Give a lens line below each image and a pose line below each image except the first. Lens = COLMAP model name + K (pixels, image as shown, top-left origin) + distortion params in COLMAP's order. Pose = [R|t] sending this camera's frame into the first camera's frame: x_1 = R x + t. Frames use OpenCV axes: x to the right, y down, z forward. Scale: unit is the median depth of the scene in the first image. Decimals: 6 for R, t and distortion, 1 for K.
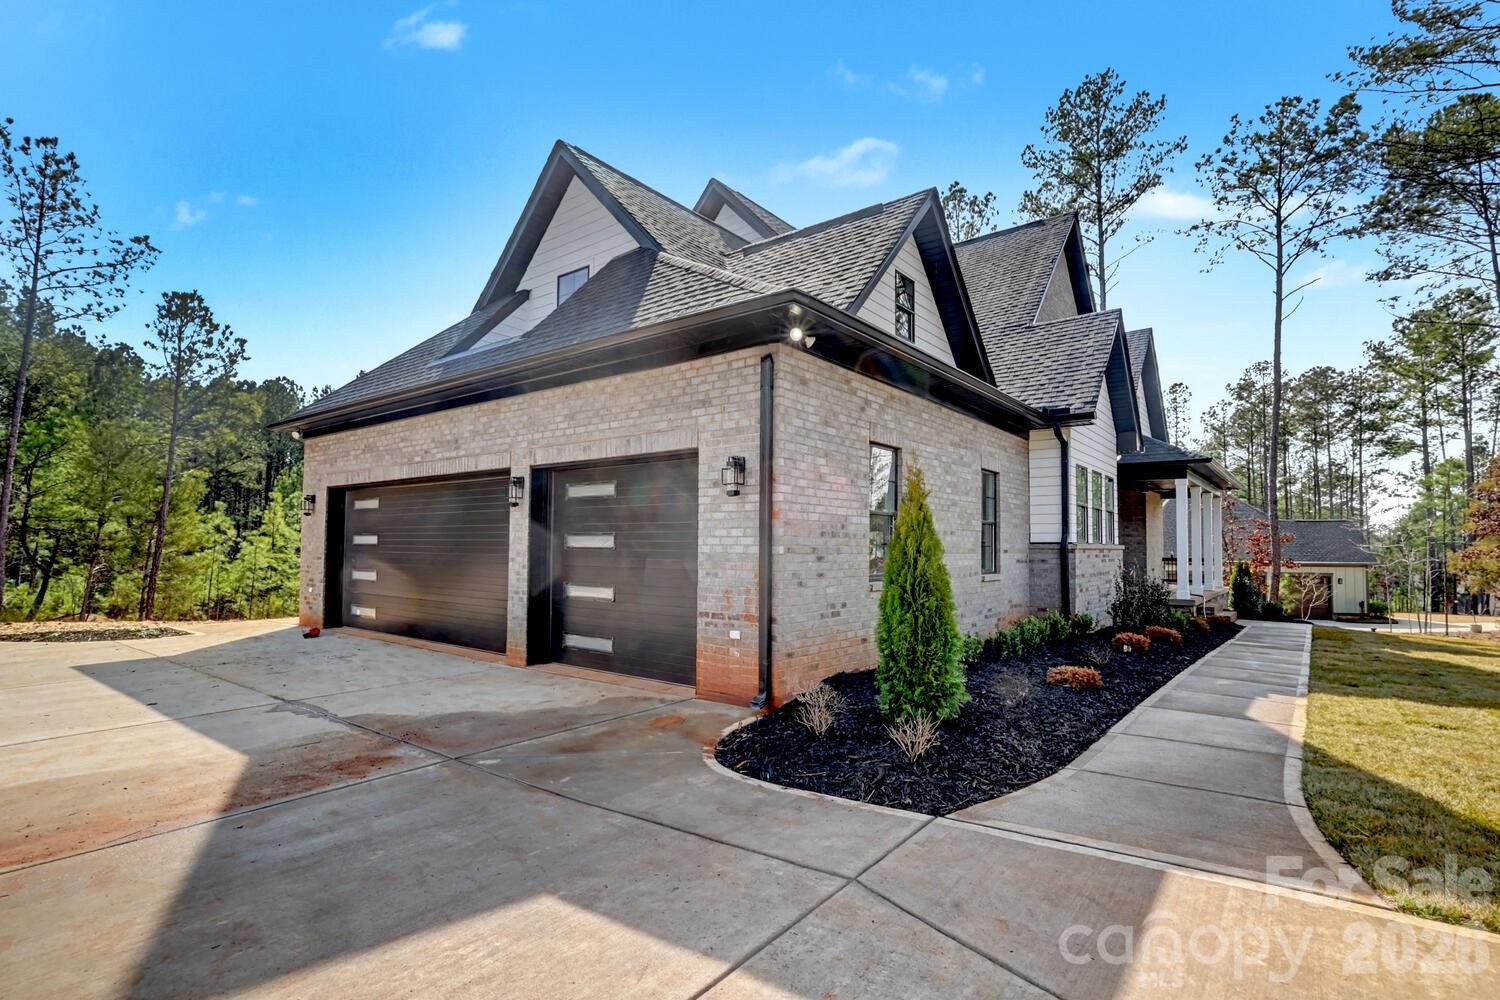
lens RADIAL K [[713.5, 0, 751.5], [0, 713.5, 528.1], [0, 0, 1]] dist [0.000162, 0.000337]
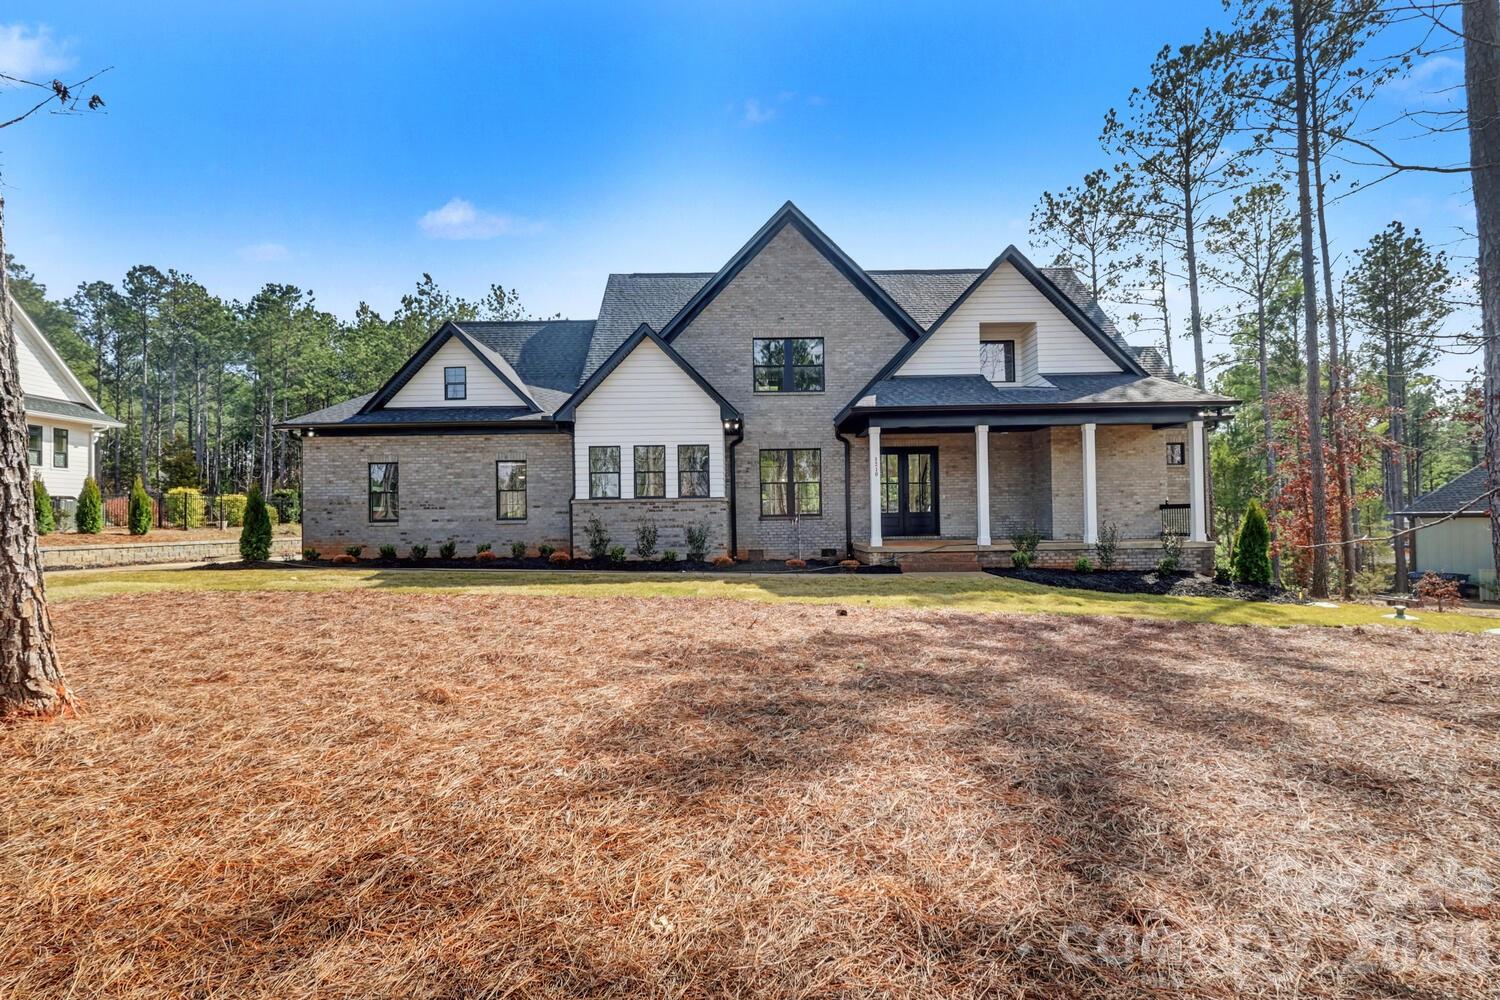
lens RADIAL K [[703.7, 0, 750.0], [0, 703.7, 500.0], [0, 0, 1]] dist [-0.000937, -0.000565]
pose [[0.622436, -0.040046, -0.781645, 0.875197], [0.042190, 0.998955, -0.017583, 0.030062], [0.781533, -0.022033, 0.623475, 0.168173]]
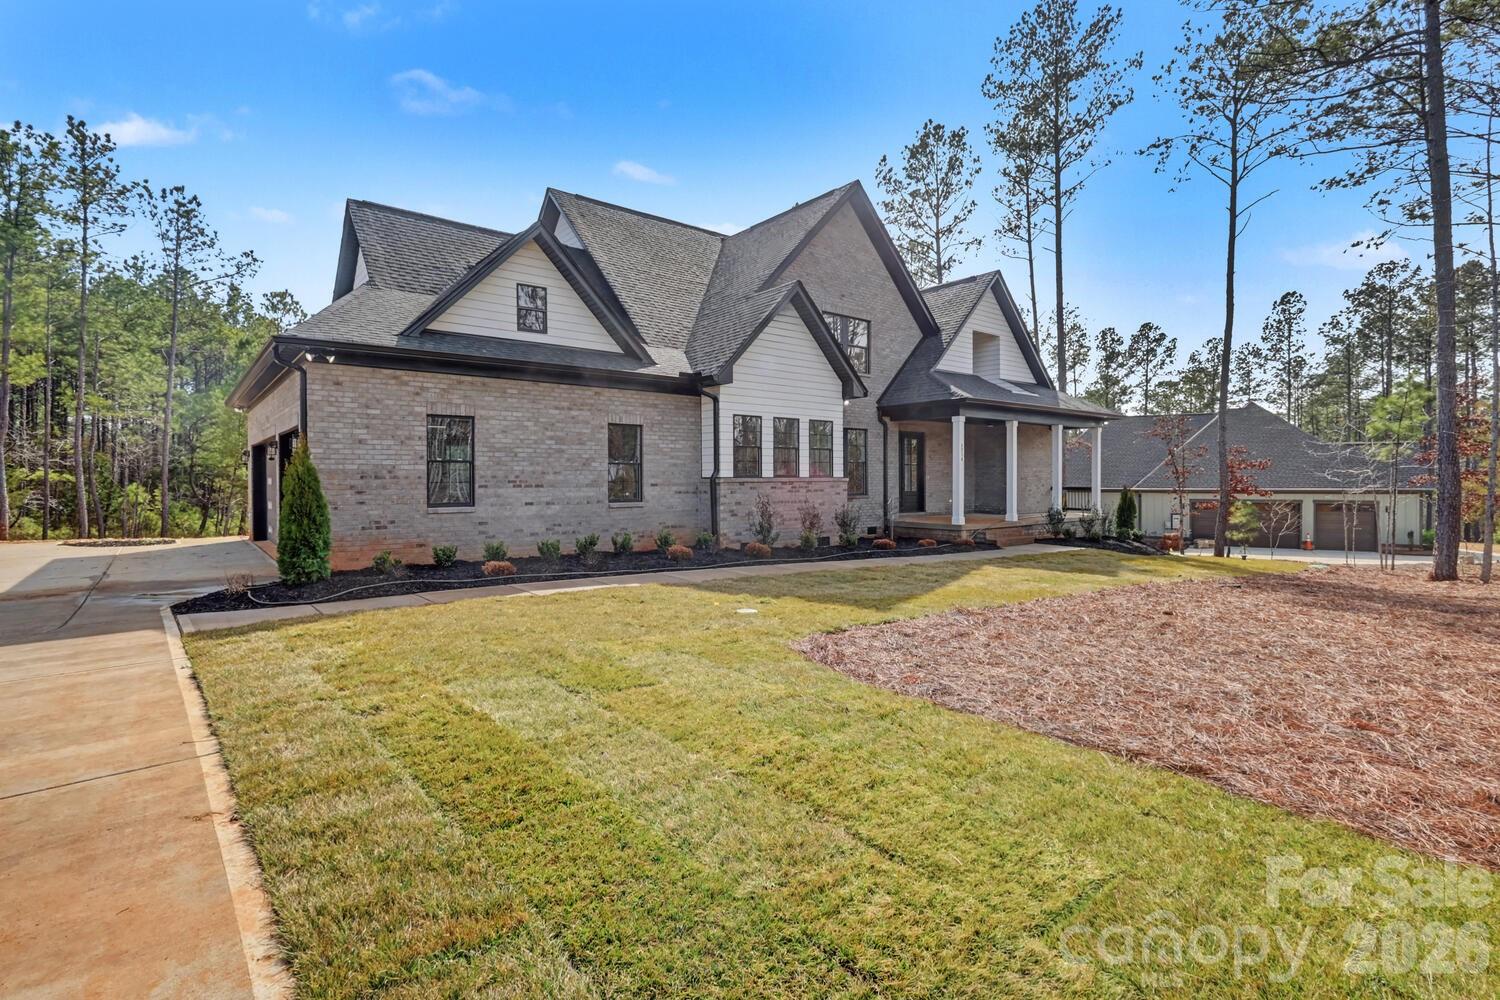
lens RADIAL K [[703.7, 0, 750.0], [0, 703.7, 500.0], [0, 0, 1]] dist [-0.000937, -0.000565]
pose [[0.975304, -0.005827, -0.220791, 0.366597], [0.018202, 0.998372, 0.054056, -0.002888], [0.220117, -0.056740, 0.973822, -0.097759]]
